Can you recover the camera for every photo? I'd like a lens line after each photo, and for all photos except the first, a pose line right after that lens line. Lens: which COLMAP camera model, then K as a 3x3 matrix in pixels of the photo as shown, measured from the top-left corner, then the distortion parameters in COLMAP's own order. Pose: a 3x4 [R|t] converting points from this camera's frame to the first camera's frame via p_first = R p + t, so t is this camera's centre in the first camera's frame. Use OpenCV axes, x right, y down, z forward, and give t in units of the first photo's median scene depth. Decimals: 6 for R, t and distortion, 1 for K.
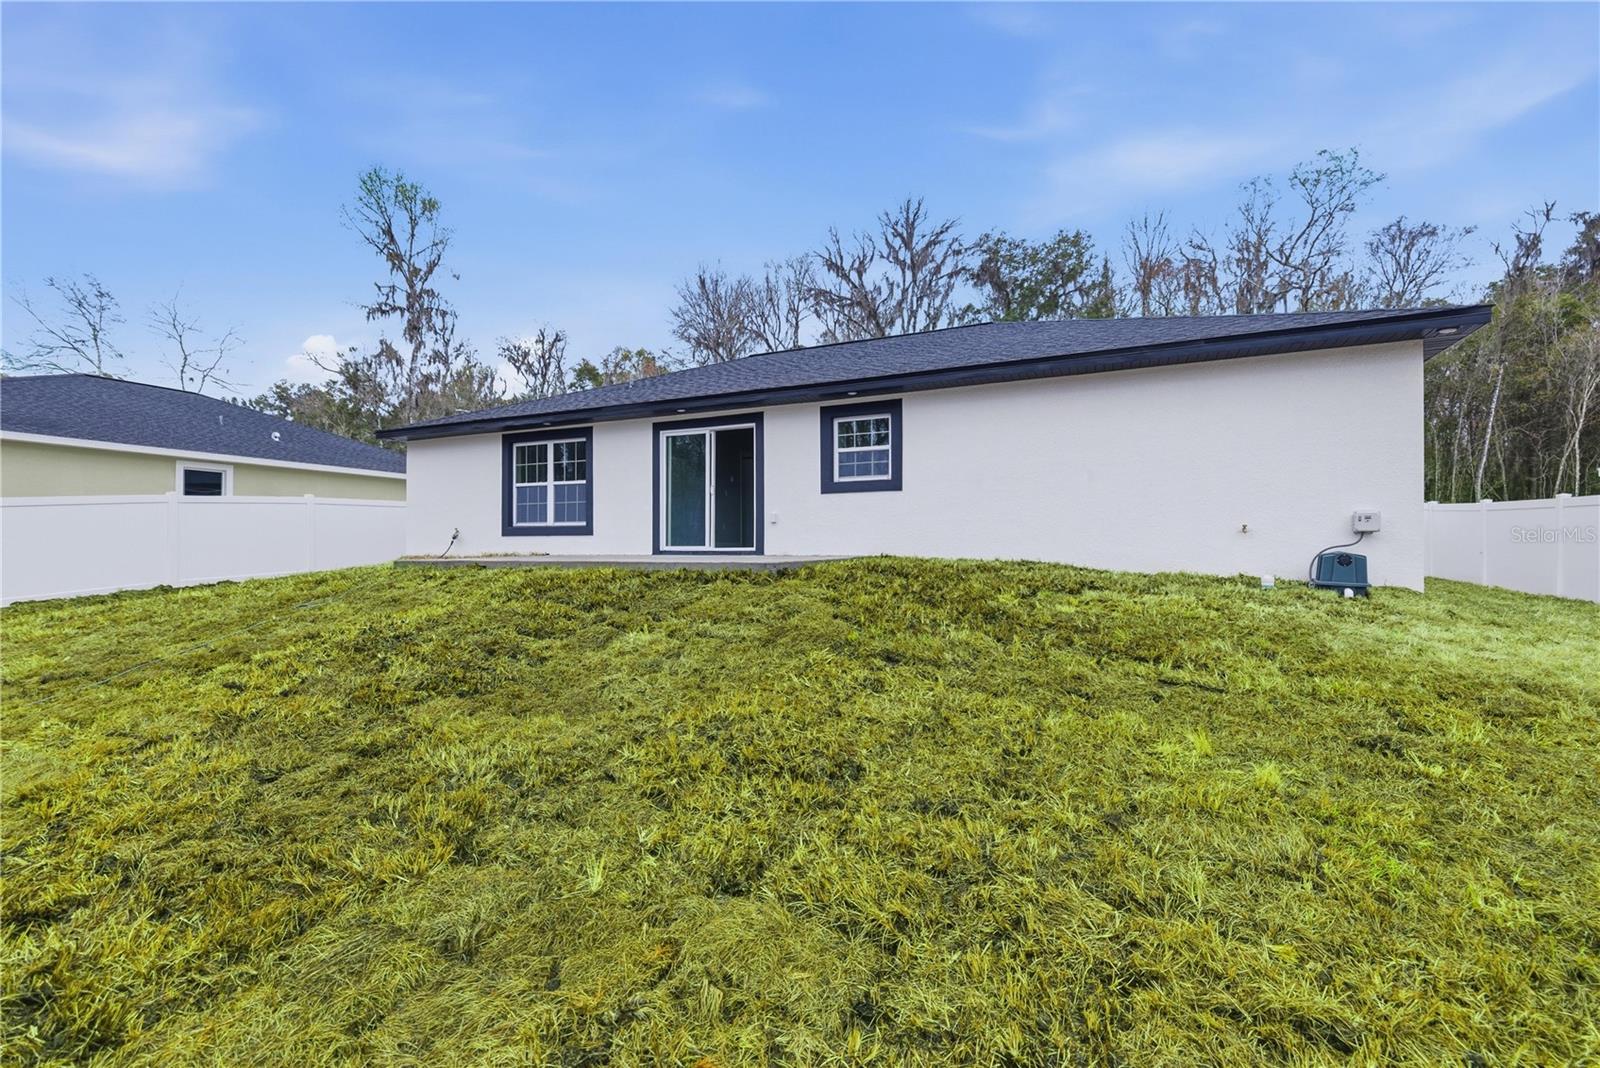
lens RADIAL K [[673.5, 0, 791.8], [0, 673.5, 533.7], [0, 0, 1]] dist [0.000485, 0.000043]
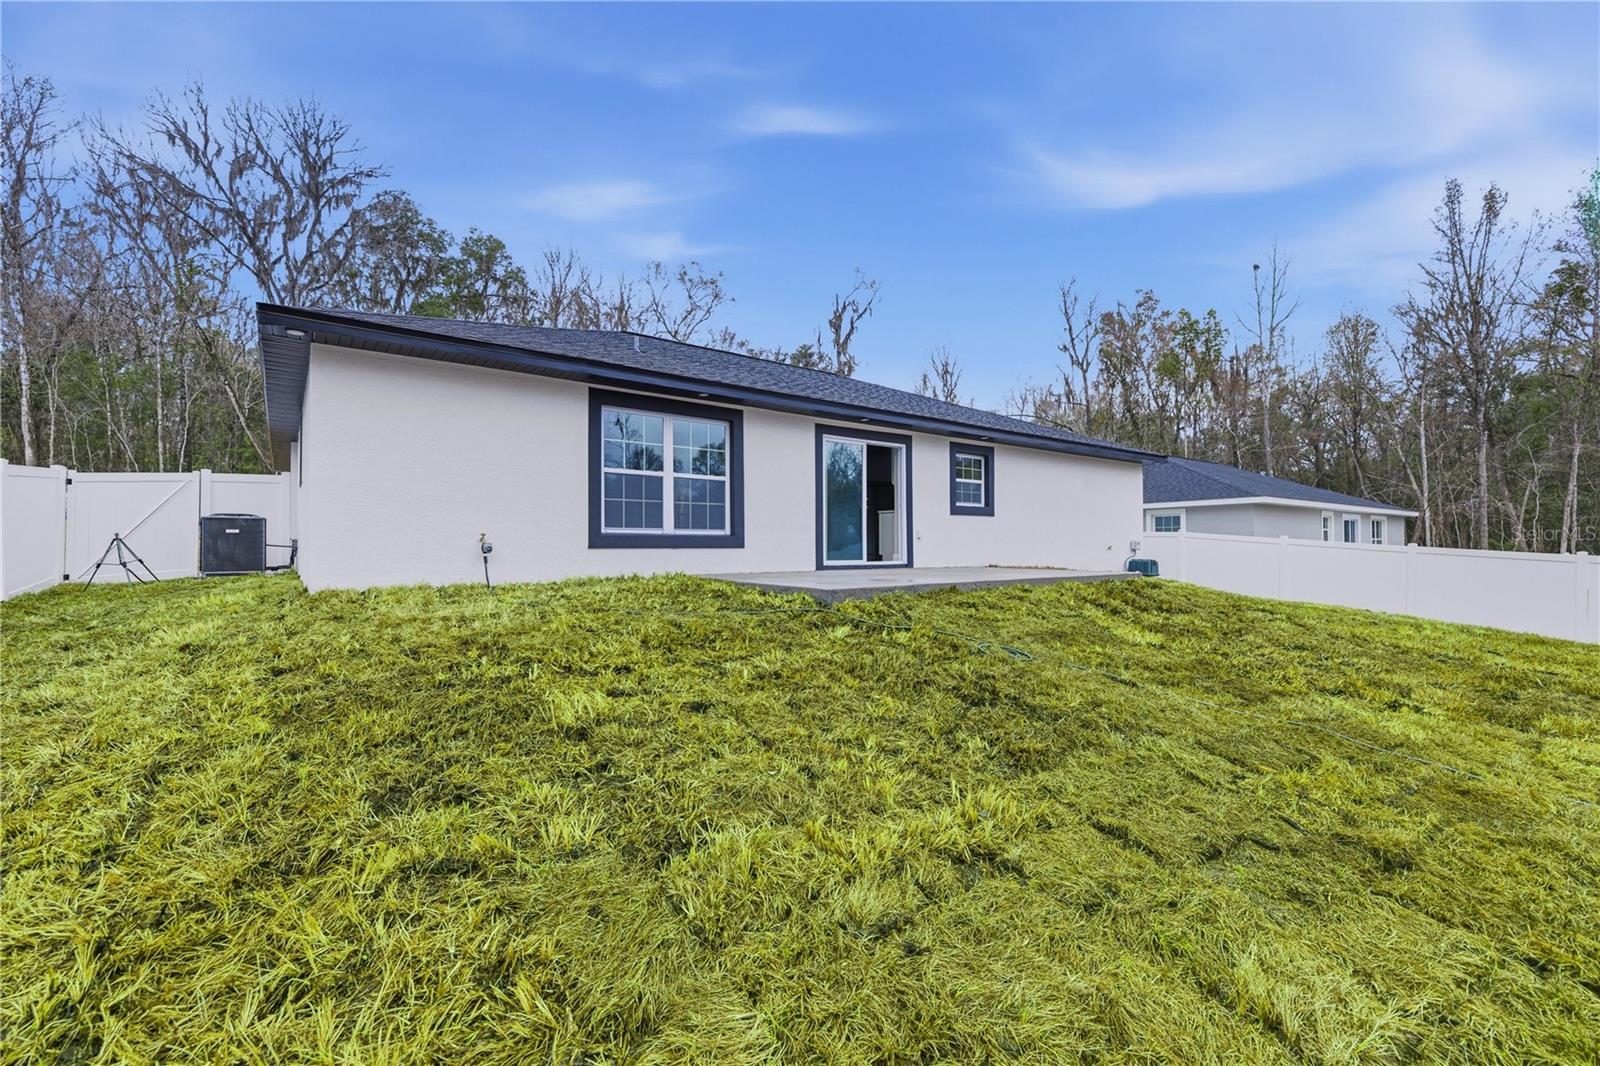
lens RADIAL K [[673.5, 0, 791.8], [0, 673.5, 532.7], [0, 0, 1]] dist [0.000485, 0.000043]
pose [[0.490324, 0.023593, 0.871221, -0.951260], [-0.012855, 0.999721, -0.019838, -0.000862], [-0.871445, -0.001473, 0.490490, 0.560190]]
